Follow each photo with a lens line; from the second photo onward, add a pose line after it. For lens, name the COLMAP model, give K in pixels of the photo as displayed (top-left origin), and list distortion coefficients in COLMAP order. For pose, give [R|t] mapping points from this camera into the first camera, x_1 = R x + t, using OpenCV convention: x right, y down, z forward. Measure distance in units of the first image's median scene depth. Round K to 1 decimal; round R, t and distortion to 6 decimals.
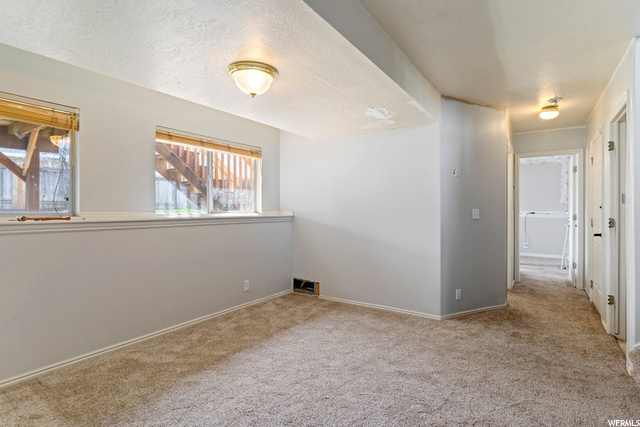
lens RADIAL K [[328.7, 0, 320.0], [0, 328.7, 213.5], [0, 0, 1]] dist [-0.000445, -0.000073]
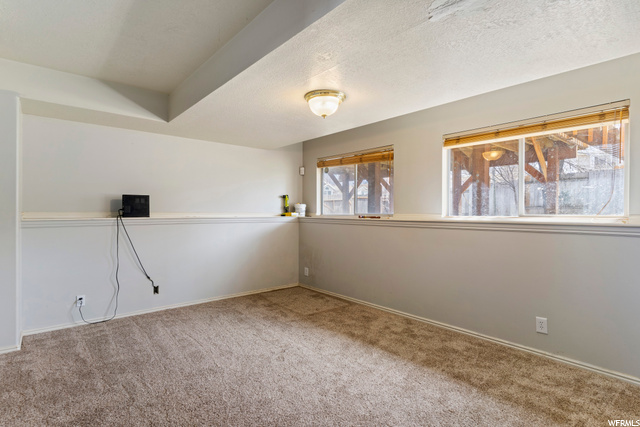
lens RADIAL K [[328.7, 0, 320.0], [0, 328.7, 213.5], [0, 0, 1]] dist [-0.000445, -0.000073]
pose [[-0.272074, 0.005102, -0.962263, 0.686195], [-0.013165, 0.999873, 0.009023, -0.012067], [0.962186, 0.015123, -0.271973, 0.926950]]
